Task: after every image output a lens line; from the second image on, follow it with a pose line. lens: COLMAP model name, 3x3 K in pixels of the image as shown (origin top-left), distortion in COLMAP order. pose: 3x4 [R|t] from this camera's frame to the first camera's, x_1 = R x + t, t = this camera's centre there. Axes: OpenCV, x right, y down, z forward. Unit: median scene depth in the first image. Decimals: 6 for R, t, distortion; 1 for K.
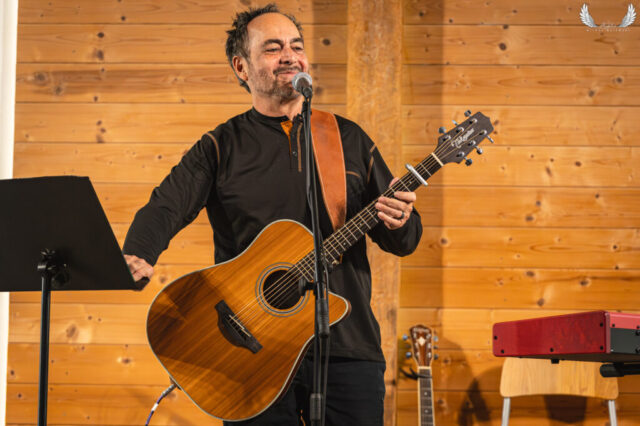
lens RADIAL K [[2388.1, 0, 392.5], [0, 2388.1, 203.3], [0, 0, 1]] dist [-0.034379, 0.000000]
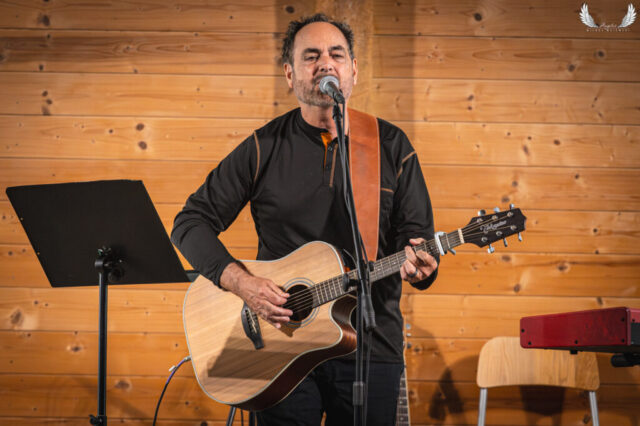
lens RADIAL K [[3729.4, 0, 364.7], [0, 3729.4, 229.6], [0, 0, 1]] dist [-0.051041, 0.000000]
pose [[0.997782, 0.004991, 0.066380, -0.096263], [-0.007351, 0.999347, 0.035363, -0.033626], [-0.066161, -0.035773, 0.997168, -0.470612]]
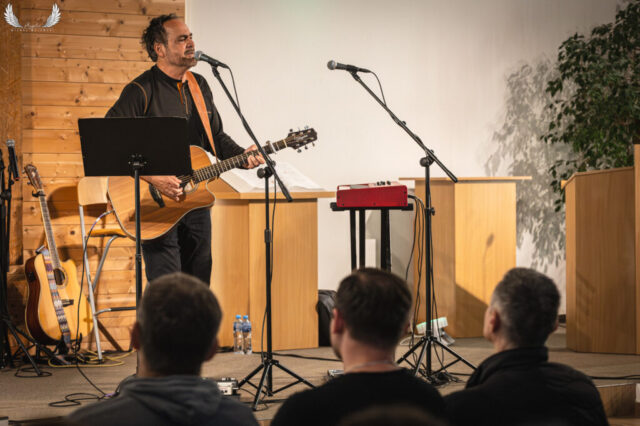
lens RADIAL K [[1786.6, 0, 319.1], [0, 1786.6, 211.1], [0, 0, 1]] dist [-0.383659, 0.000000]
pose [[0.757248, -0.034757, 0.652202, -0.644575], [-0.051680, 0.992263, 0.112884, -0.067914], [-0.651079, -0.119187, 0.749593, -0.080486]]
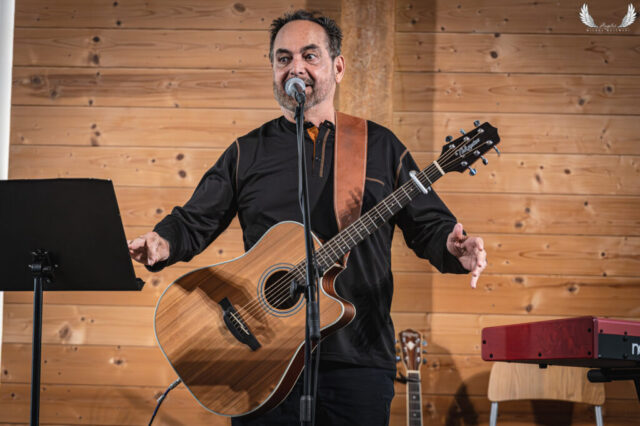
lens RADIAL K [[2388.1, 0, 358.3], [0, 2388.1, 223.1], [0, 0, 1]] dist [-0.034379, 0.000000]
pose [[0.999906, 0.010094, -0.009262, -0.001101], [-0.010040, 0.999932, 0.005861, 0.000276], [0.009321, -0.005768, 0.999940, -0.010350]]
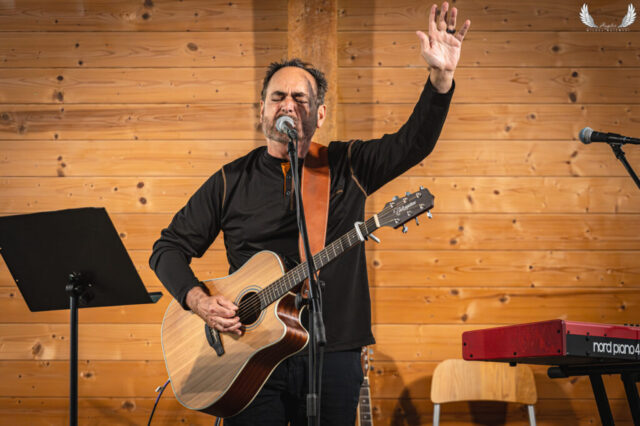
lens RADIAL K [[2462.1, 0, 321.1], [0, 2462.1, 212.4], [0, 0, 1]] dist [-0.125169, 0.000000]
pose [[0.999005, -0.008183, 0.043845, -0.053564], [0.008462, 0.999945, -0.006197, -0.000843], [-0.043792, 0.006562, 0.999019, -0.135625]]
